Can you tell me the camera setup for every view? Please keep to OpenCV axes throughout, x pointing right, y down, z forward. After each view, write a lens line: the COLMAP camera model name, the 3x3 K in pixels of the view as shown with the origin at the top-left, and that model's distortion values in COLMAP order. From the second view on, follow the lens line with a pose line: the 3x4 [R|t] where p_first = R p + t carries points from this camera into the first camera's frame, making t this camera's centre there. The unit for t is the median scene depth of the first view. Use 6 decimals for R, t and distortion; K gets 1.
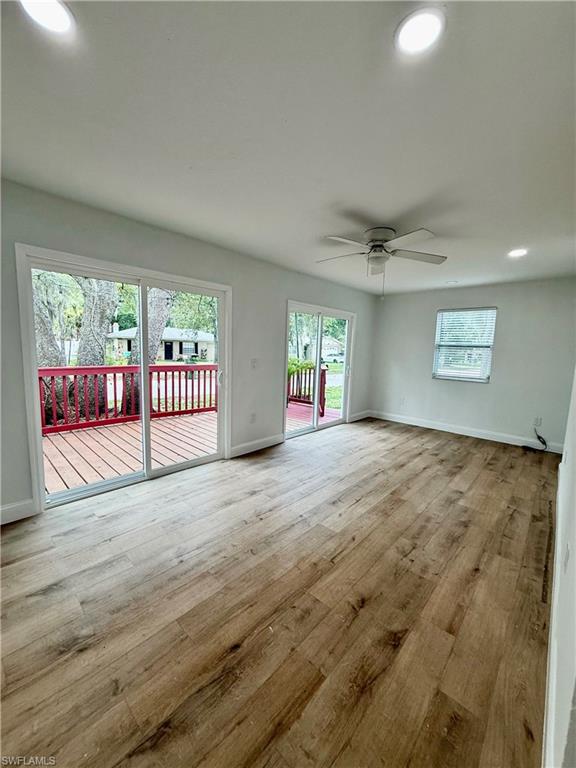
lens RADIAL K [[305.7, 0, 287.7], [0, 305.7, 383.1], [0, 0, 1]] dist [-0.001398, 0.001080]
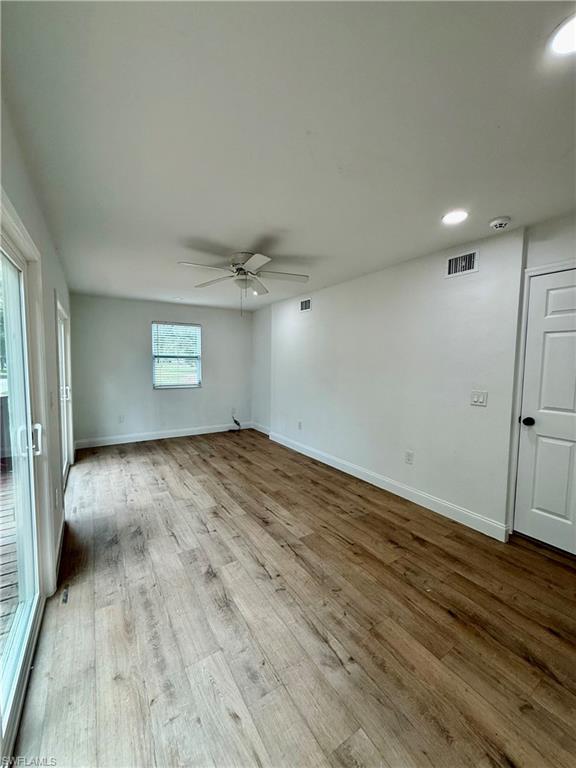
lens RADIAL K [[305.7, 0, 289.5], [0, 305.7, 383.2], [0, 0, 1]] dist [-0.001398, 0.001080]
pose [[0.257365, -0.102303, 0.960884, -0.752622], [0.110665, 0.990958, 0.075865, -0.126919], [-0.959957, 0.086812, 0.266359, 0.632908]]
